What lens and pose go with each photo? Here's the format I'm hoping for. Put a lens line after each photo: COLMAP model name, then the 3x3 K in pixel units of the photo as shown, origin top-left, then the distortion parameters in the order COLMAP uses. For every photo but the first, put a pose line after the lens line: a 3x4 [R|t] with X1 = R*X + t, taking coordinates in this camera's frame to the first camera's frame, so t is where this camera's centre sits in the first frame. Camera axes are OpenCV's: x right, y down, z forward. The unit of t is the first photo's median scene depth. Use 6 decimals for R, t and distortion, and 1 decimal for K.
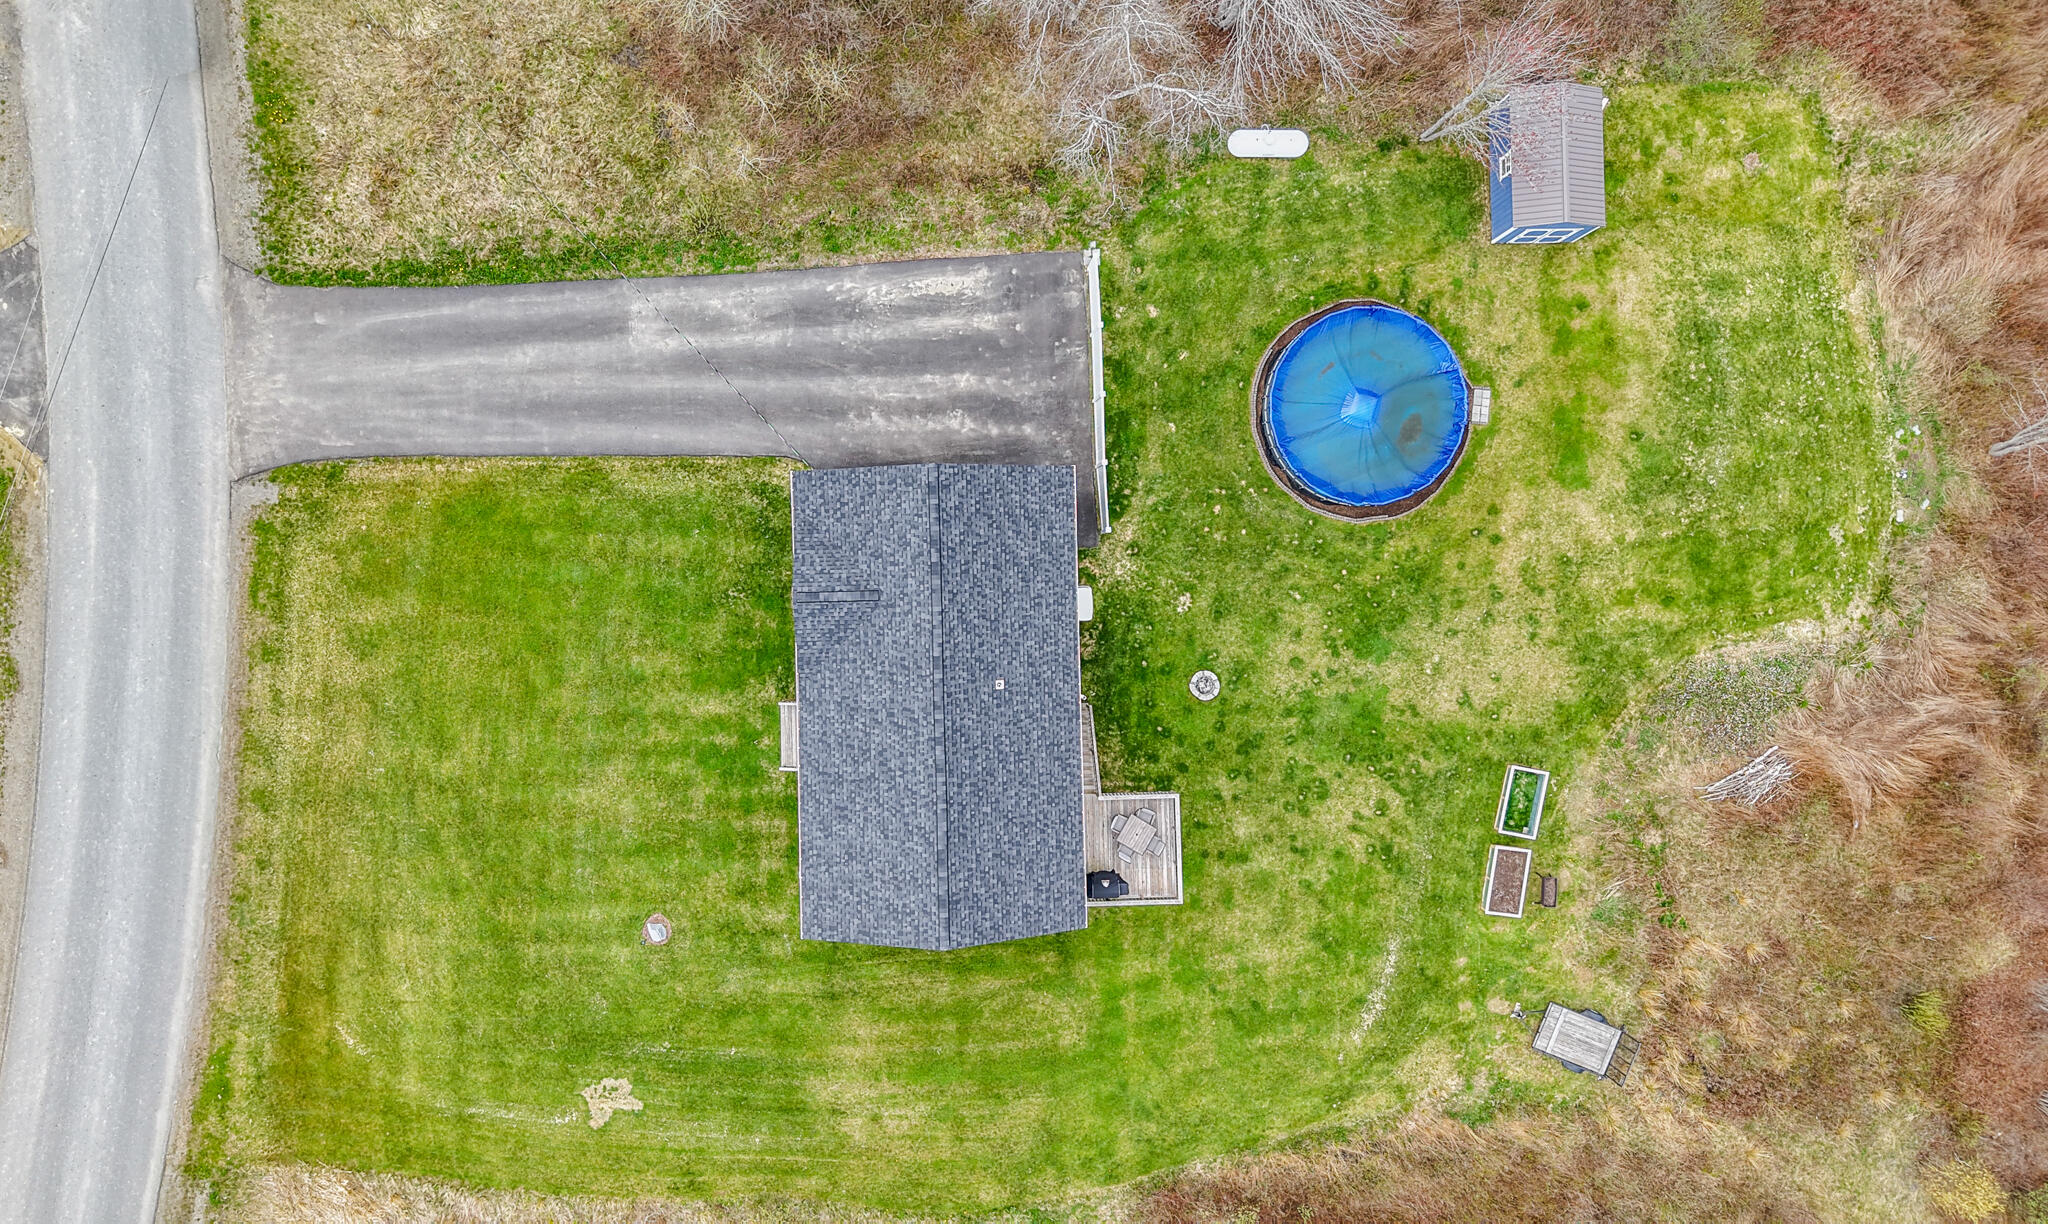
lens RADIAL K [[1500.1, 0, 1024.0], [0, 1500.1, 612.0], [0, 0, 1]] dist [0.060855, -0.072830]
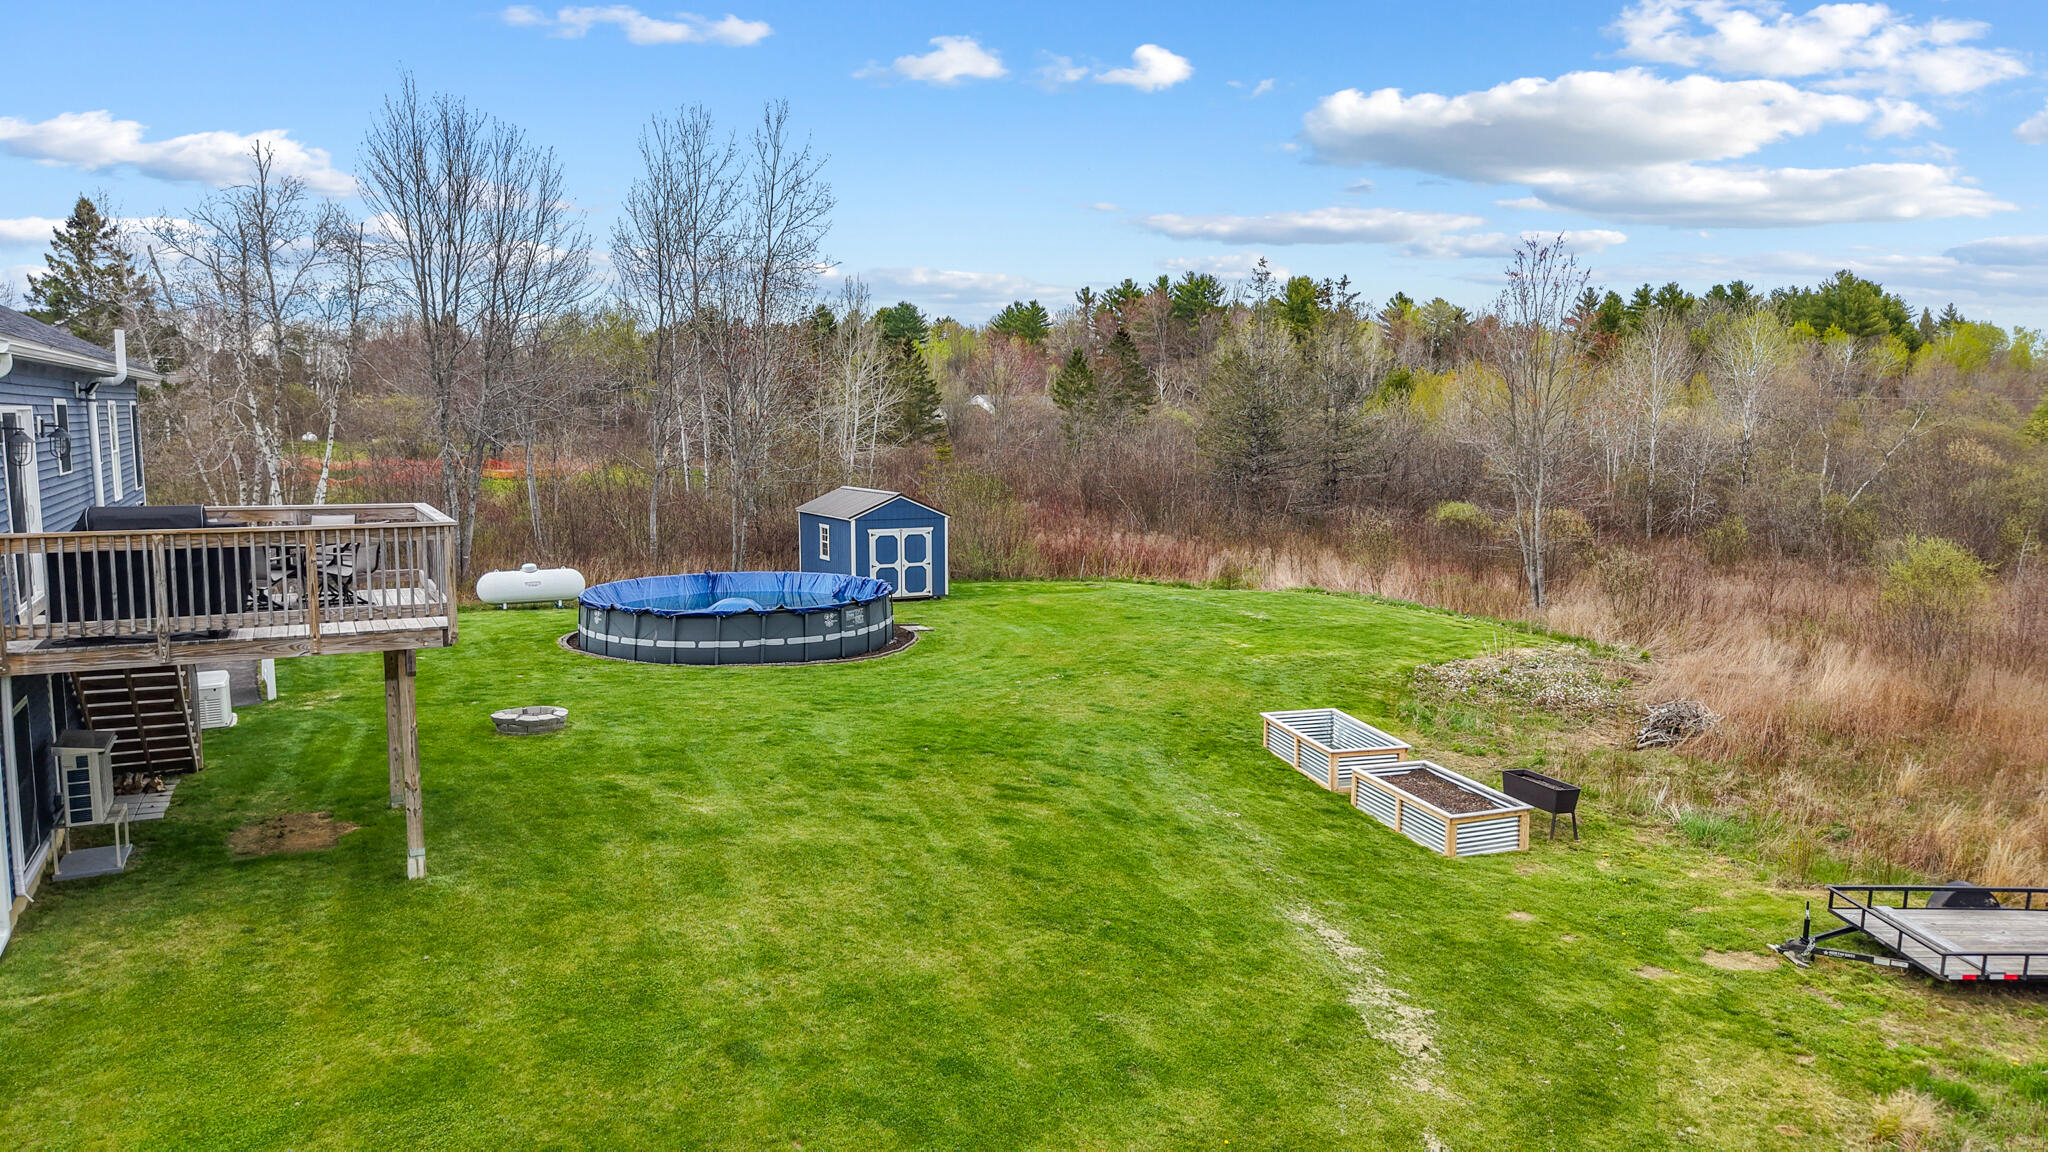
lens RADIAL K [[1367.1, 0, 1016.1], [0, 1367.1, 572.5], [0, 0, 1]] dist [0.051203, -0.001977]
pose [[0.899200, -0.086617, 0.428879, 0.079251], [0.436412, 0.107269, -0.893330, 0.441010], [0.031372, 0.990450, 0.134257, 0.900152]]
